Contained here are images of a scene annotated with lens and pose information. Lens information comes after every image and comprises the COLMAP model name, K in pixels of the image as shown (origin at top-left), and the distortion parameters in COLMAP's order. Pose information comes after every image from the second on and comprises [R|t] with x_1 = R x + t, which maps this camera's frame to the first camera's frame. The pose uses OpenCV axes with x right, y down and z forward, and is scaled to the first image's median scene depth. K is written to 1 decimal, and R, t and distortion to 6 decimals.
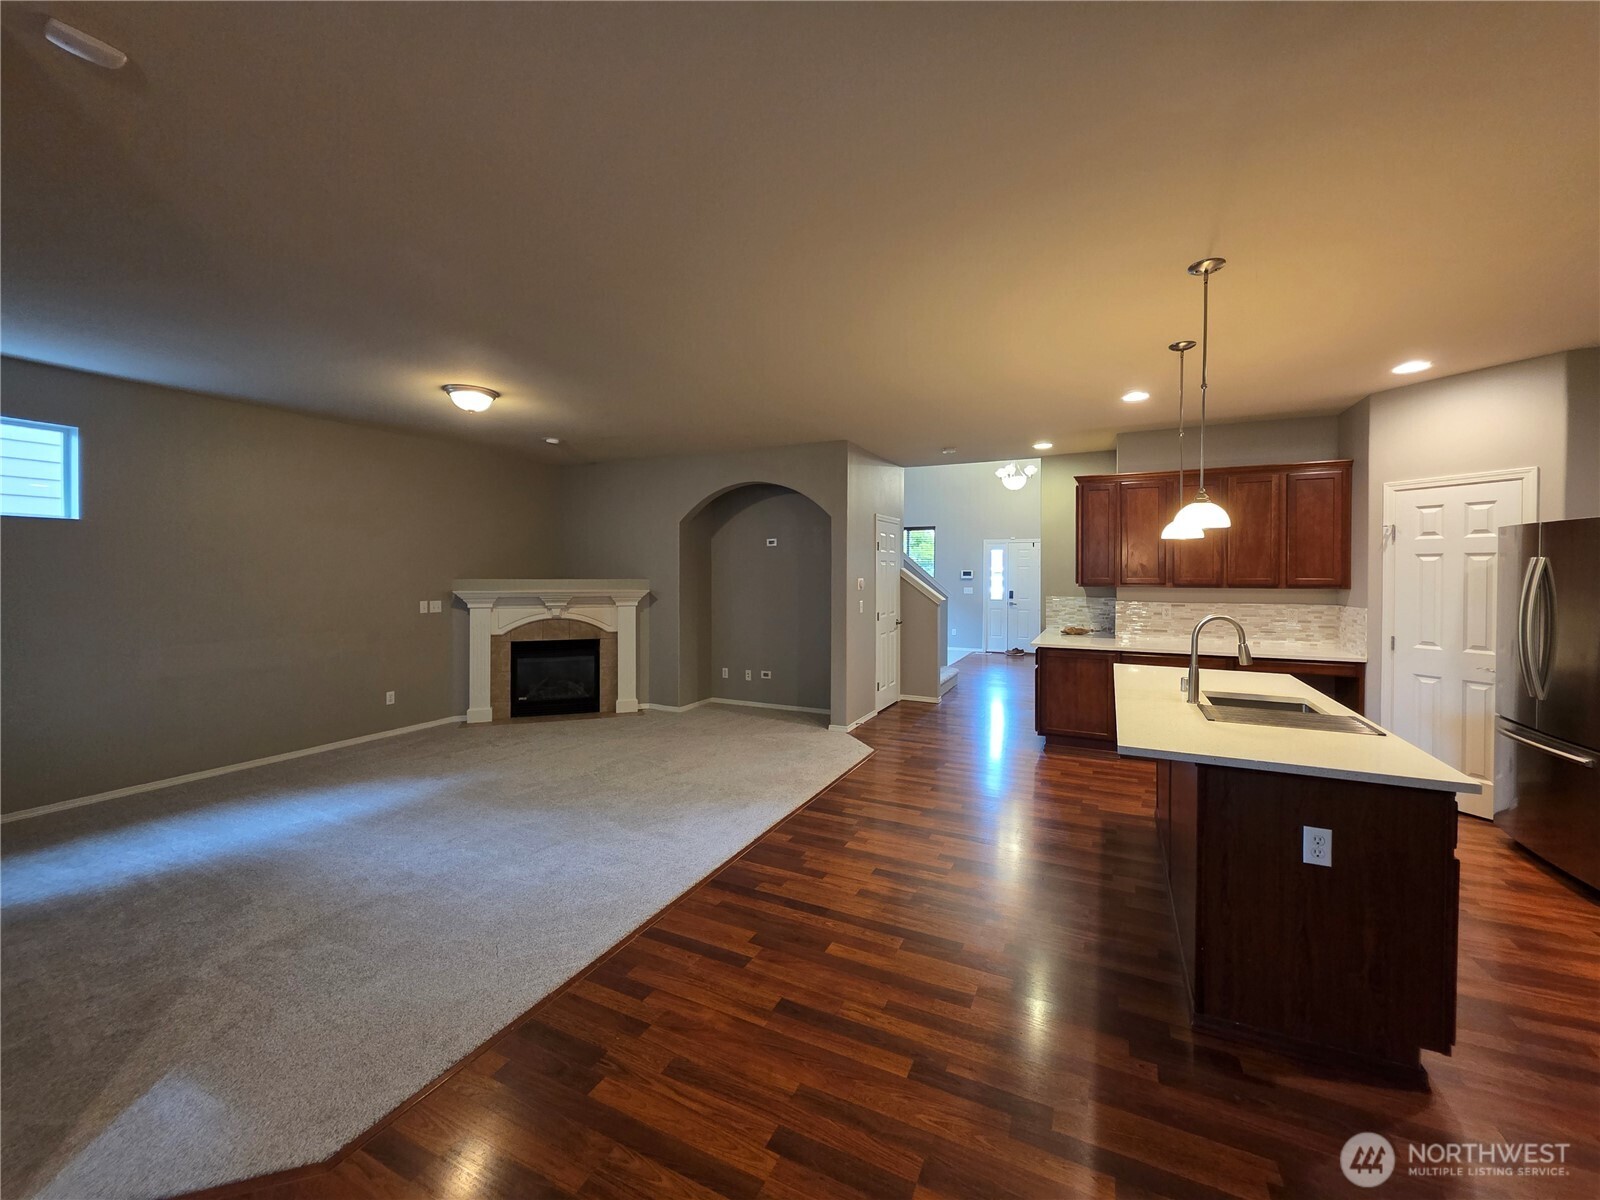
lens RADIAL K [[639.4, 0, 804.1], [0, 639.4, 587.5], [0, 0, 1]] dist [0.001845, -0.000616]
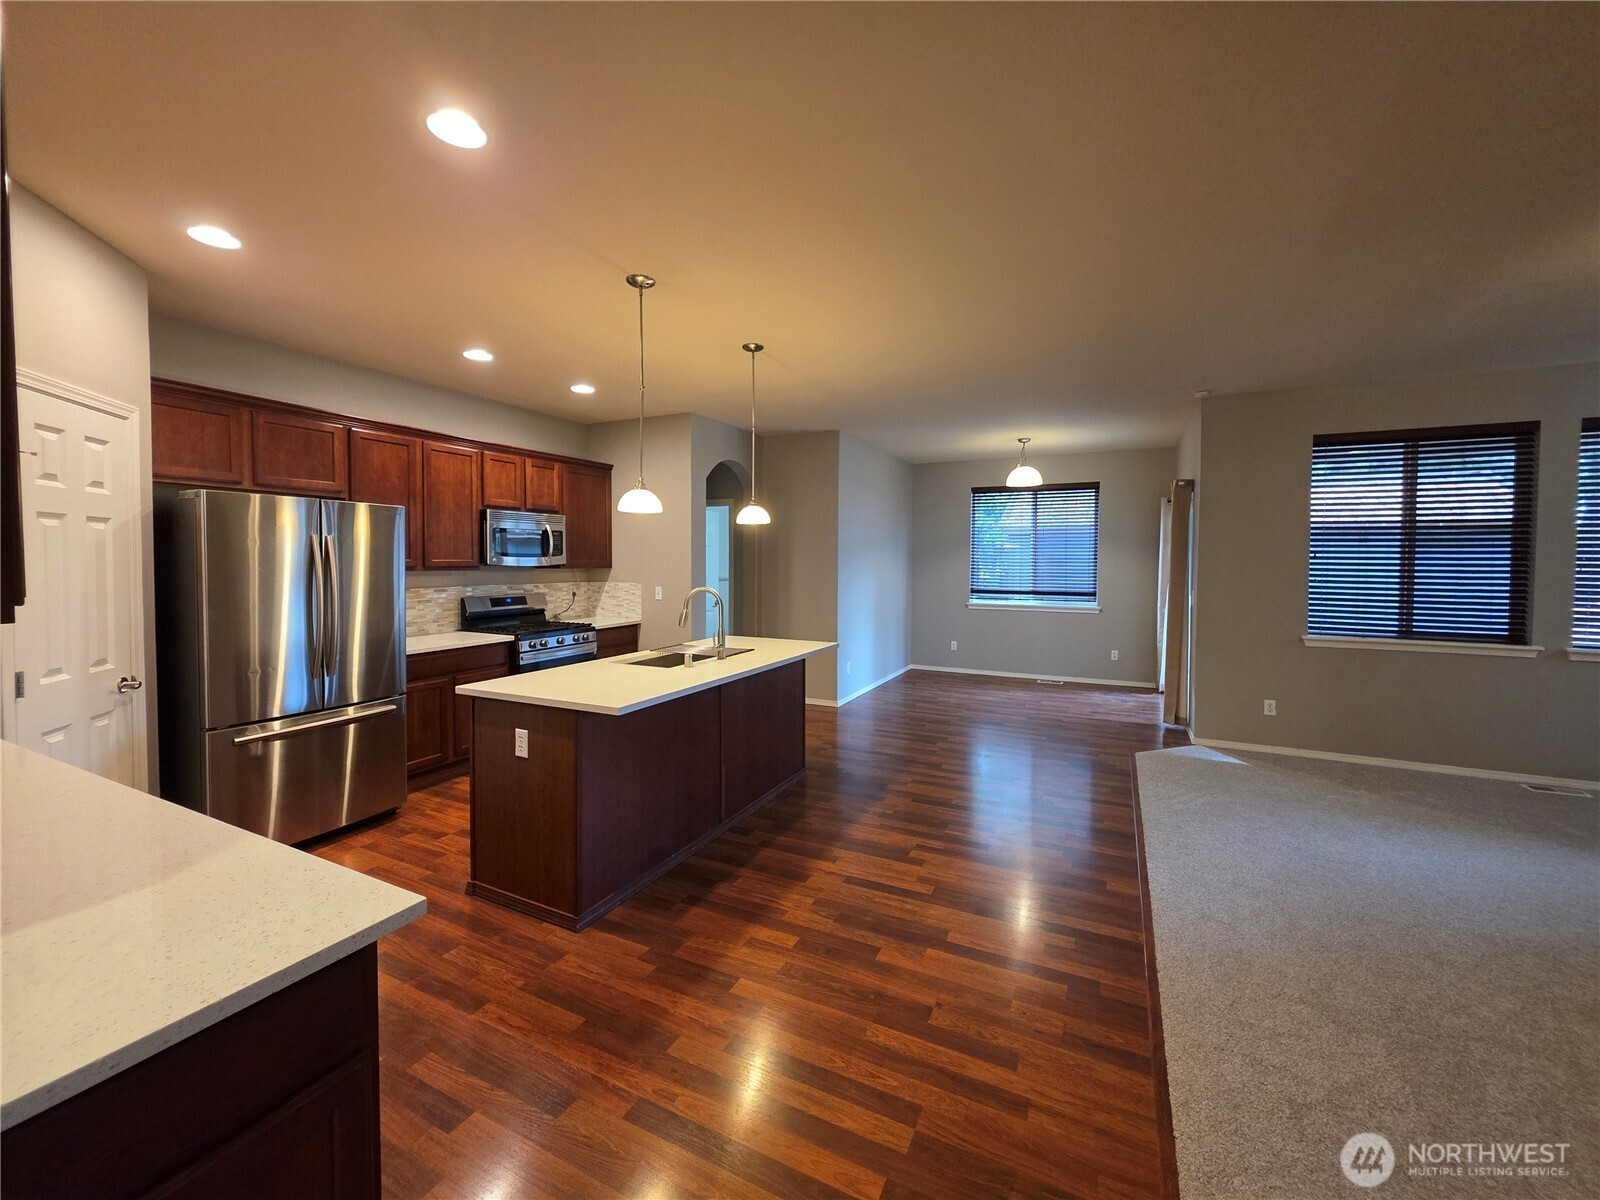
lens RADIAL K [[639.4, 0, 815.9], [0, 639.4, 577.5], [0, 0, 1]] dist [0.001845, -0.000616]
pose [[-0.999910, -0.005565, -0.012168, 0.328681], [-0.006183, 0.998661, 0.051360, -0.030186], [0.011866, 0.051431, -0.998606, 1.646353]]
